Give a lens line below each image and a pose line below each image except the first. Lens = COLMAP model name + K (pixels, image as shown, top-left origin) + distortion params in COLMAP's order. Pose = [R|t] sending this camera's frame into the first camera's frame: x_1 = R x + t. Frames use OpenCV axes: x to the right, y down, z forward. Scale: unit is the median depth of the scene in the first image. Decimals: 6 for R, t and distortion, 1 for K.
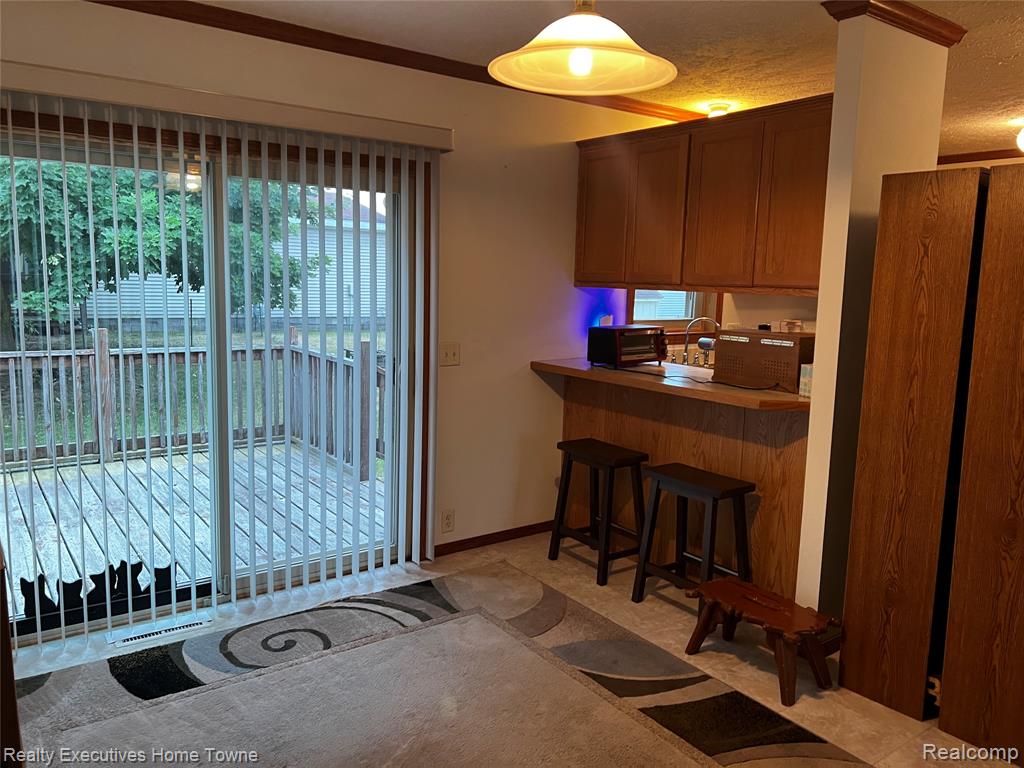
lens RADIAL K [[776.7, 0, 512.9], [0, 776.7, 380.7], [0, 0, 1]] dist [0.006576, -0.028030]
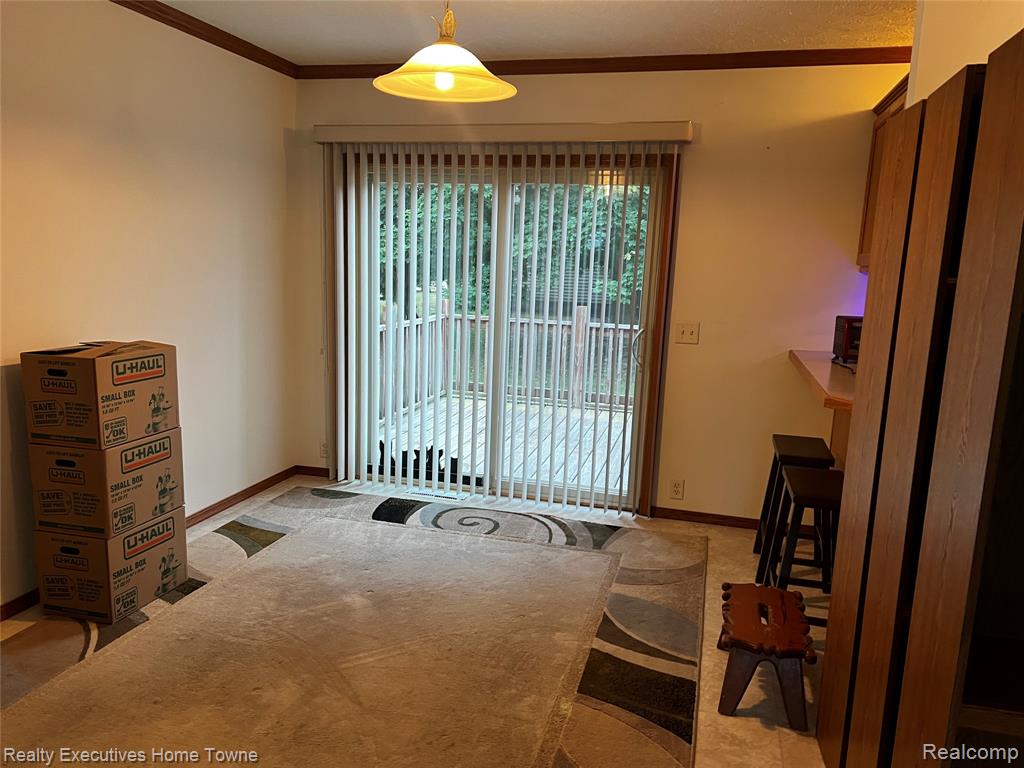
lens RADIAL K [[776.7, 0, 503.2], [0, 776.7, 412.2], [0, 0, 1]] dist [0.006576, -0.028030]
pose [[0.625111, 0.165816, -0.762720, 0.709455], [-0.138079, 0.985255, 0.101028, 0.000624], [0.768226, 0.042162, 0.638789, 0.151299]]
